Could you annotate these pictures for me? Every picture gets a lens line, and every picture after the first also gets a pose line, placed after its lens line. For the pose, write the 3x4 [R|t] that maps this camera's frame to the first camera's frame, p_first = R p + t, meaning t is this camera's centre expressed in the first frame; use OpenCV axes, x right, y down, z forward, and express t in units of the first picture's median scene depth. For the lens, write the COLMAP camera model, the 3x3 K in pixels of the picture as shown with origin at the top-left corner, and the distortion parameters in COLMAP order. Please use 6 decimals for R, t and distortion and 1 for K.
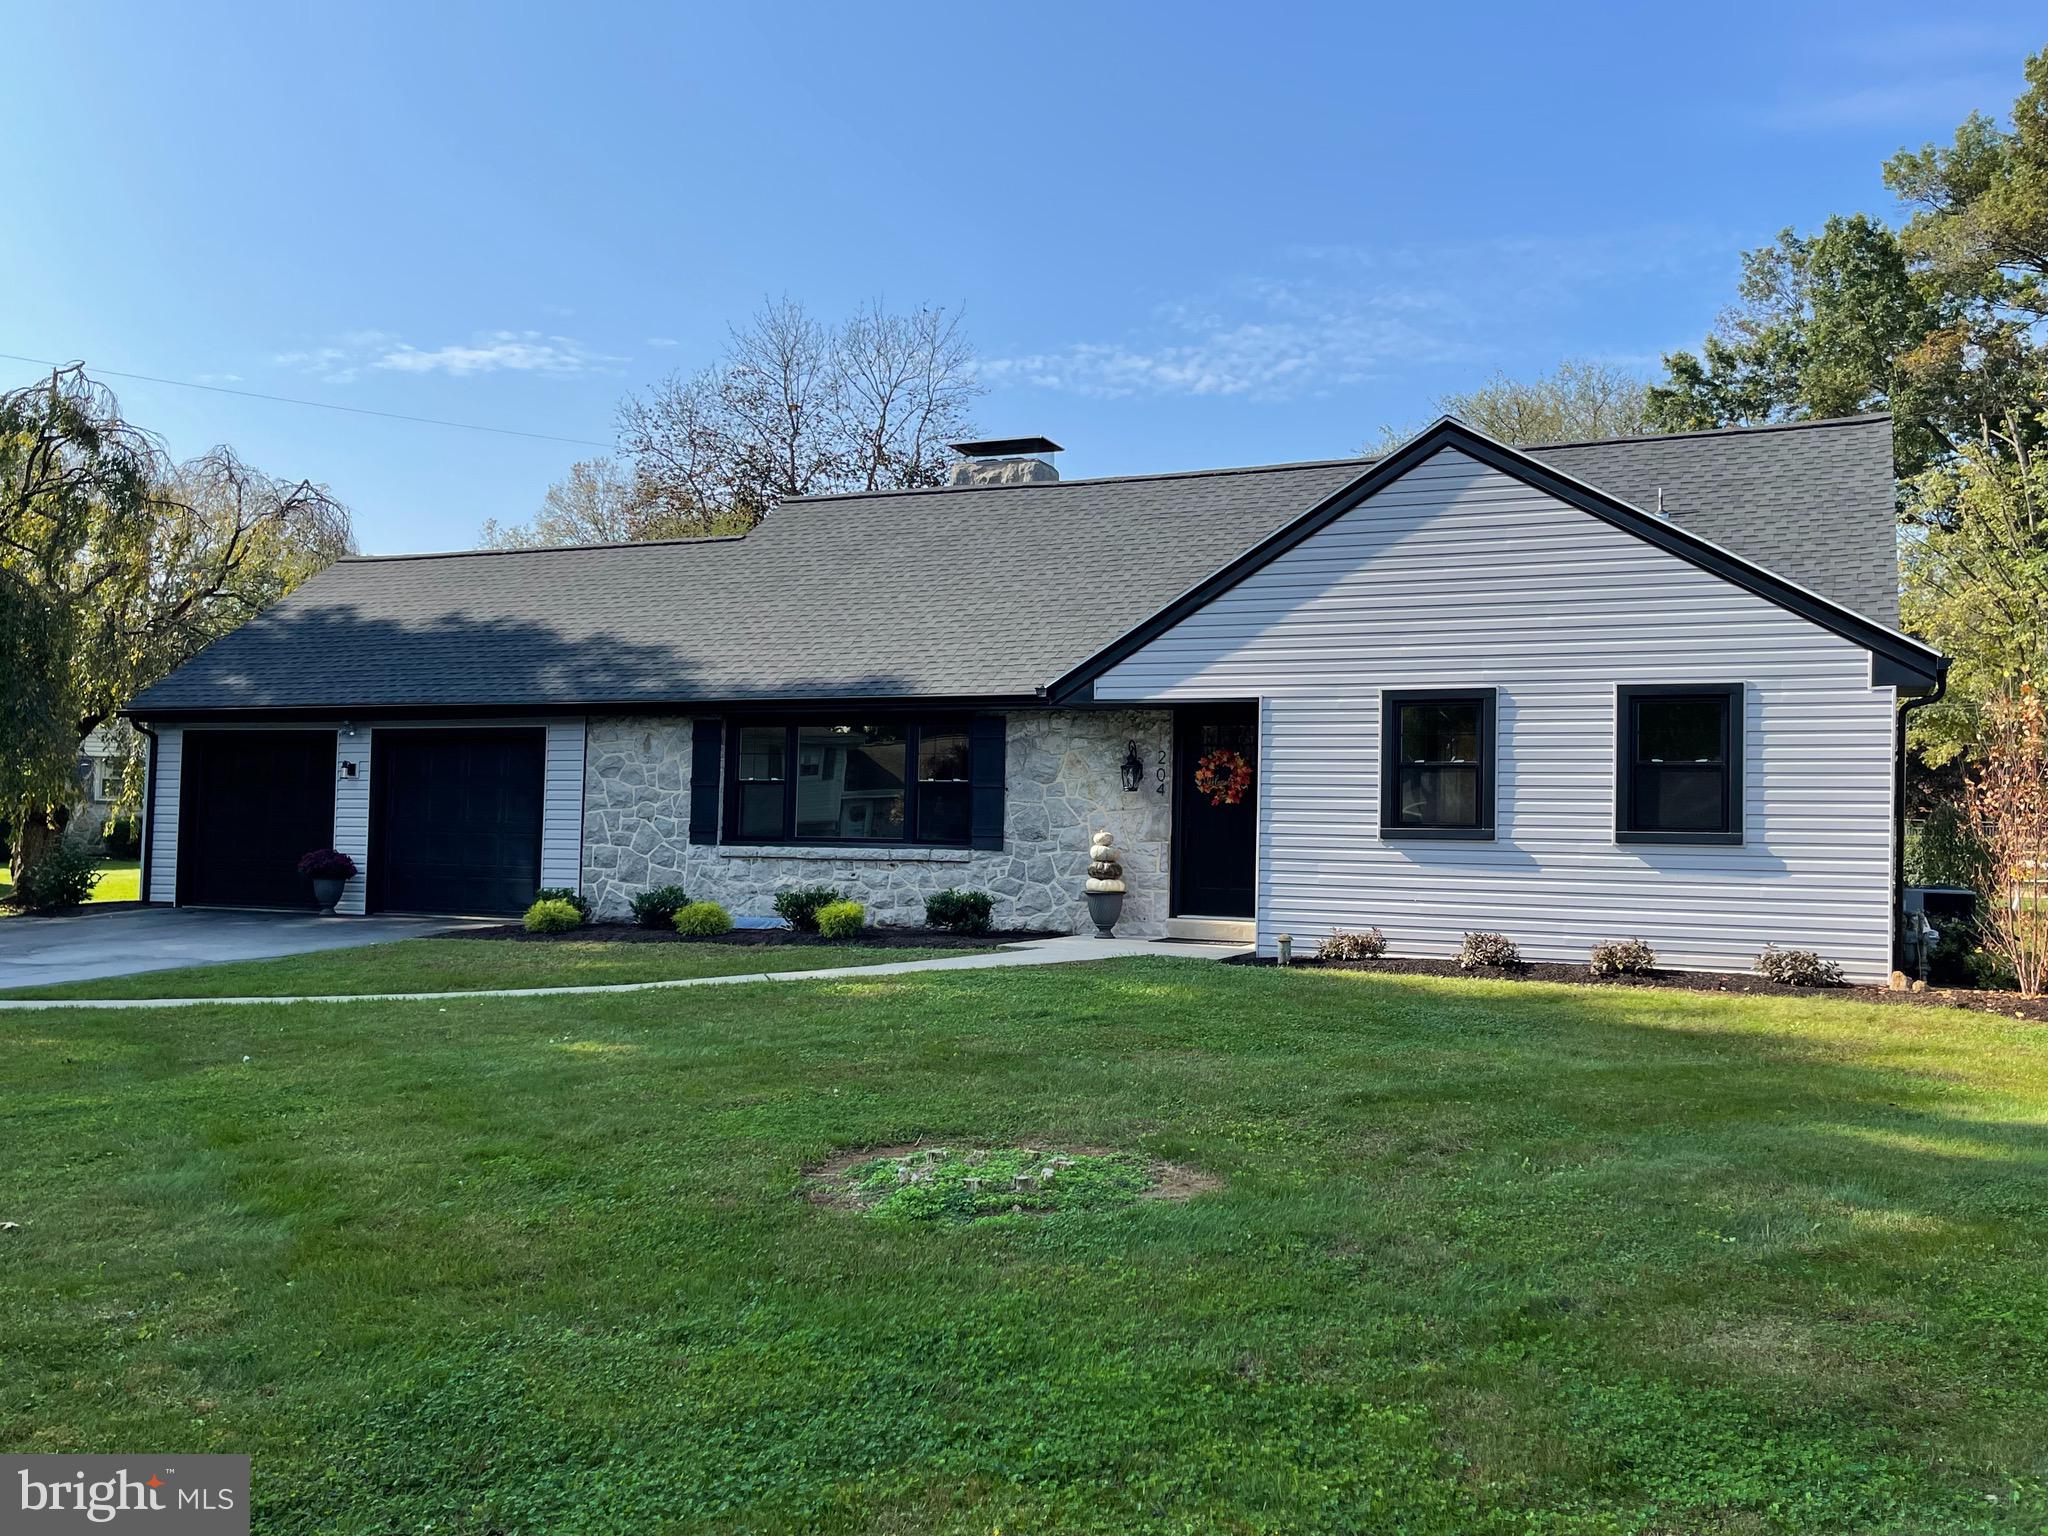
lens RADIAL K [[1734.6, 0, 1024.0], [0, 1734.6, 768.0], [0, 0, 1]] dist [0.078687, -0.108182]
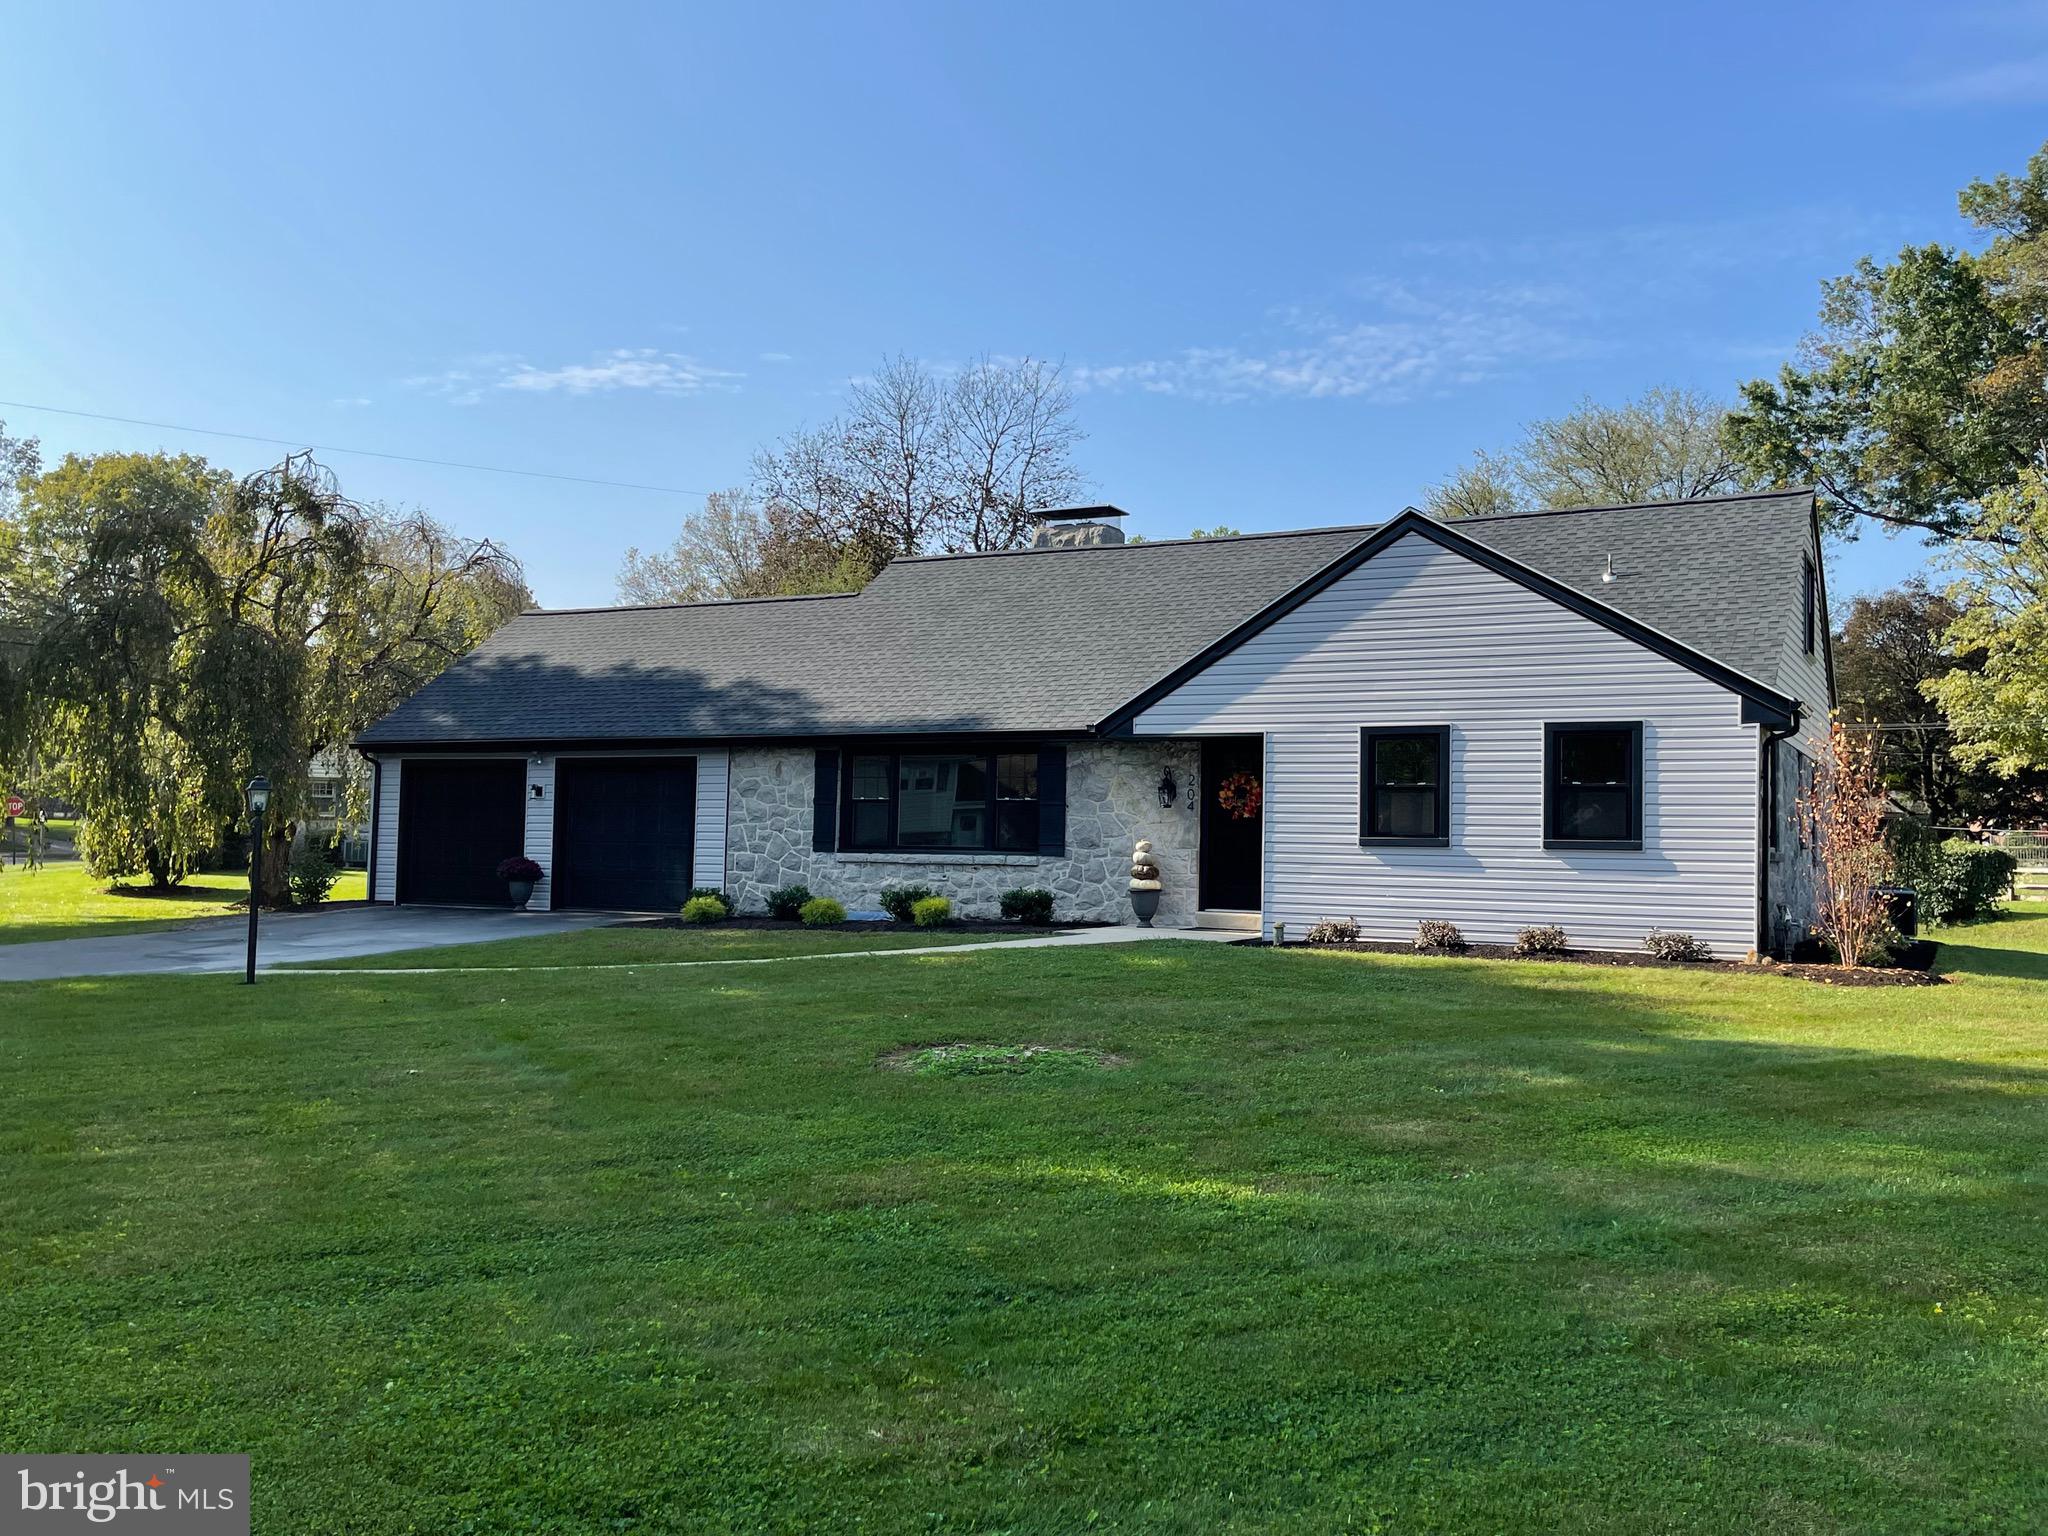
lens RADIAL K [[1734.6, 0, 1024.0], [0, 1734.6, 768.0], [0, 0, 1]] dist [0.078687, -0.108182]
pose [[0.997340, -0.005106, -0.072715, 0.047203], [0.004658, 0.999969, -0.006330, -0.007098], [0.072745, 0.005974, 0.997333, -0.218044]]
